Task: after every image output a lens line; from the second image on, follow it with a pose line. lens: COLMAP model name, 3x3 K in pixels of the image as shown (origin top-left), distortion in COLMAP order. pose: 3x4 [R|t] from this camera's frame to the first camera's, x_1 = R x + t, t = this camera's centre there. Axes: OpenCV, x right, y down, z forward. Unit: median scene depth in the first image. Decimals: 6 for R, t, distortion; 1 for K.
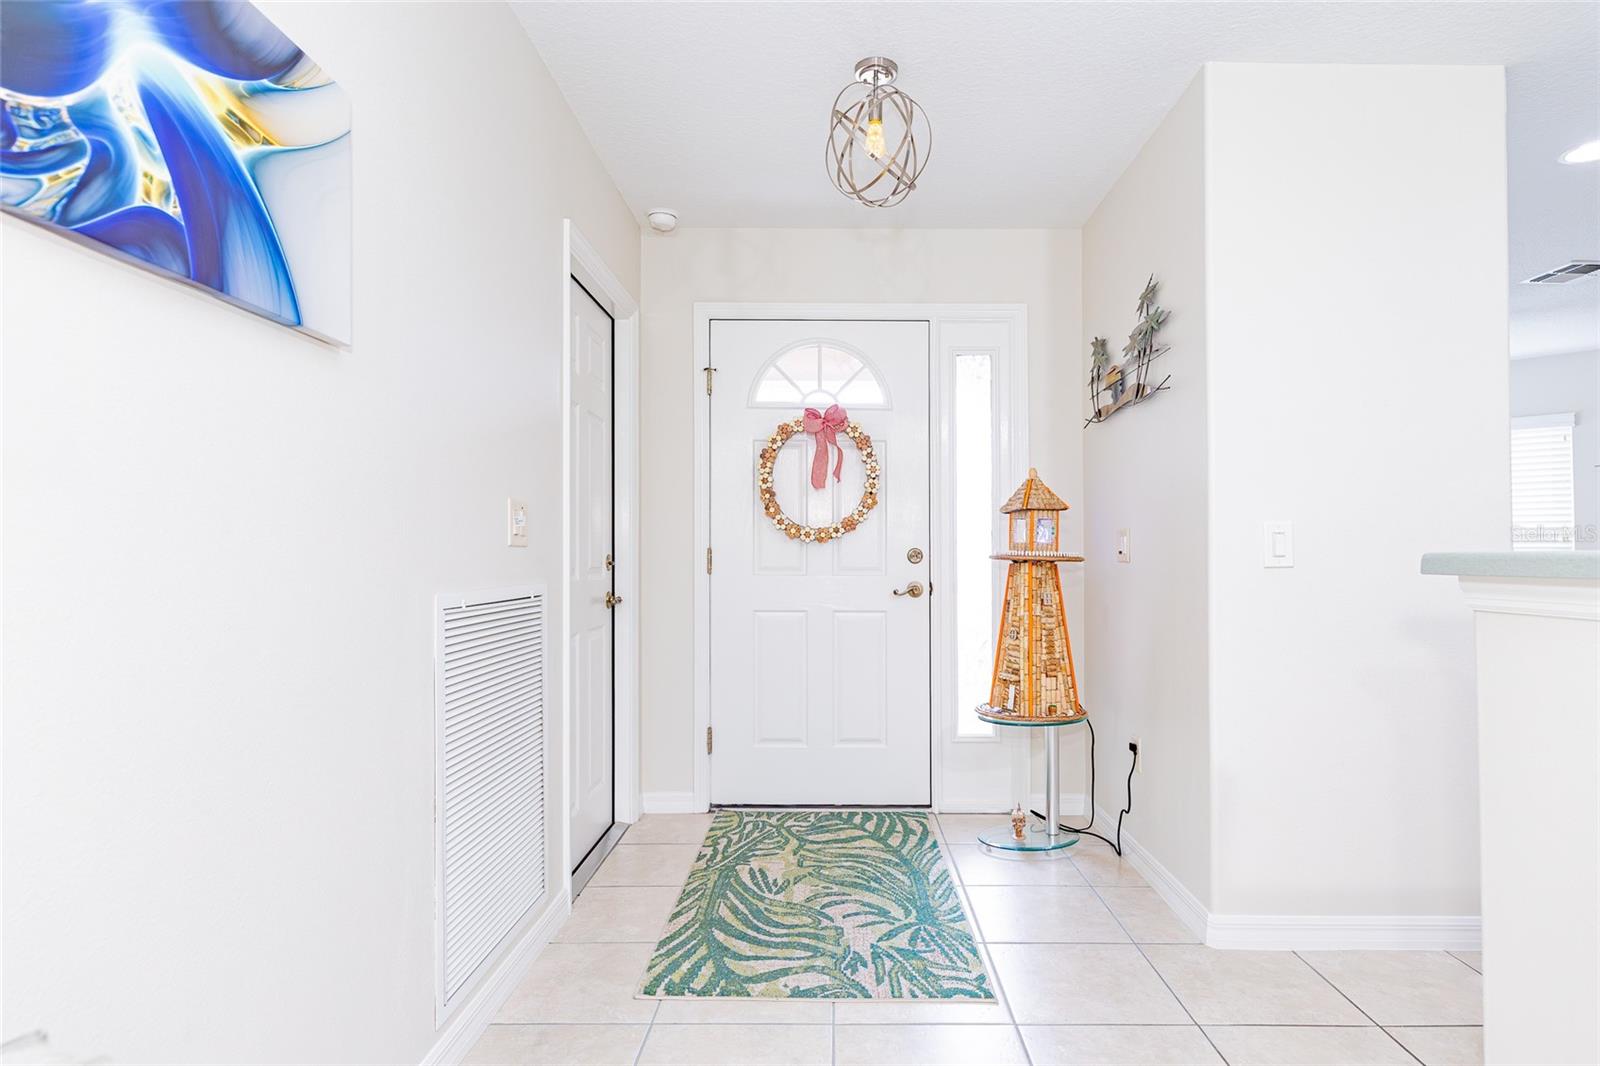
lens RADIAL K [[910.9, 0, 843.1], [0, 910.9, 531.5], [0, 0, 1]] dist [-0.003695, 0.002398]
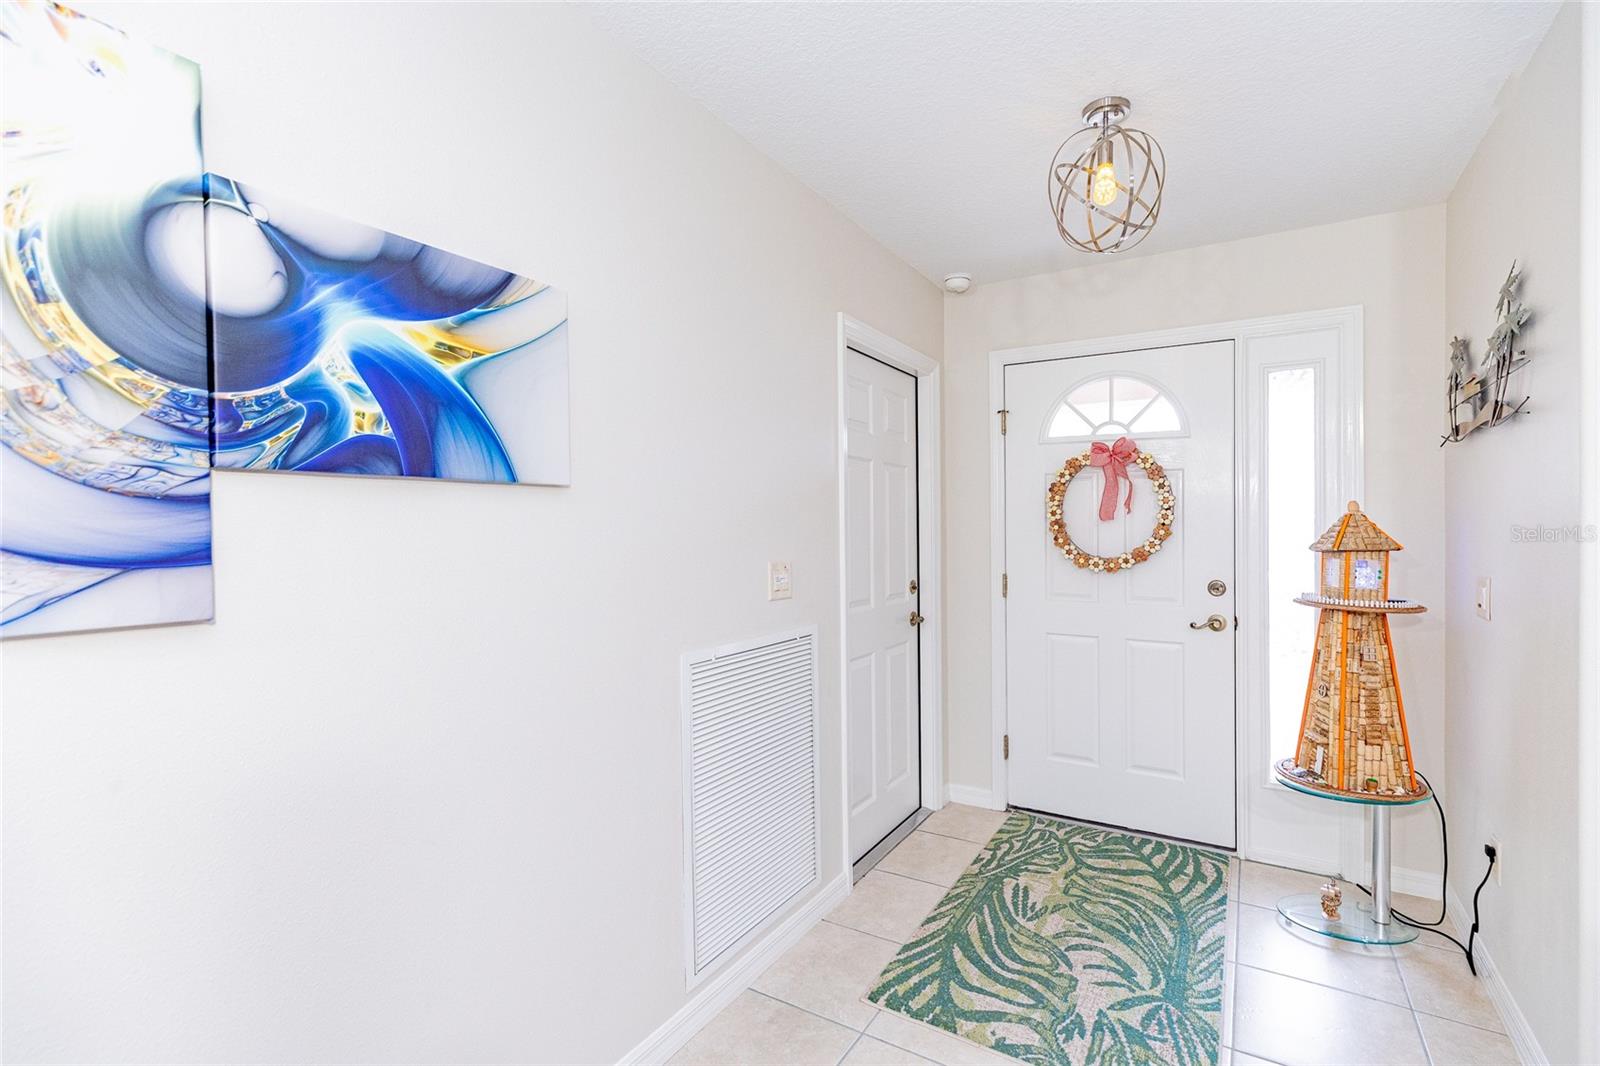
lens RADIAL K [[748.8, 0, 800.0], [0, 748.8, 533.0], [0, 0, 1]] dist [0.002111, 0.000197]
pose [[0.851738, -0.003068, -0.523959, 0.139912], [0.020161, 0.999434, 0.026921, -0.072414], [0.523580, -0.033493, 0.851318, 0.116409]]
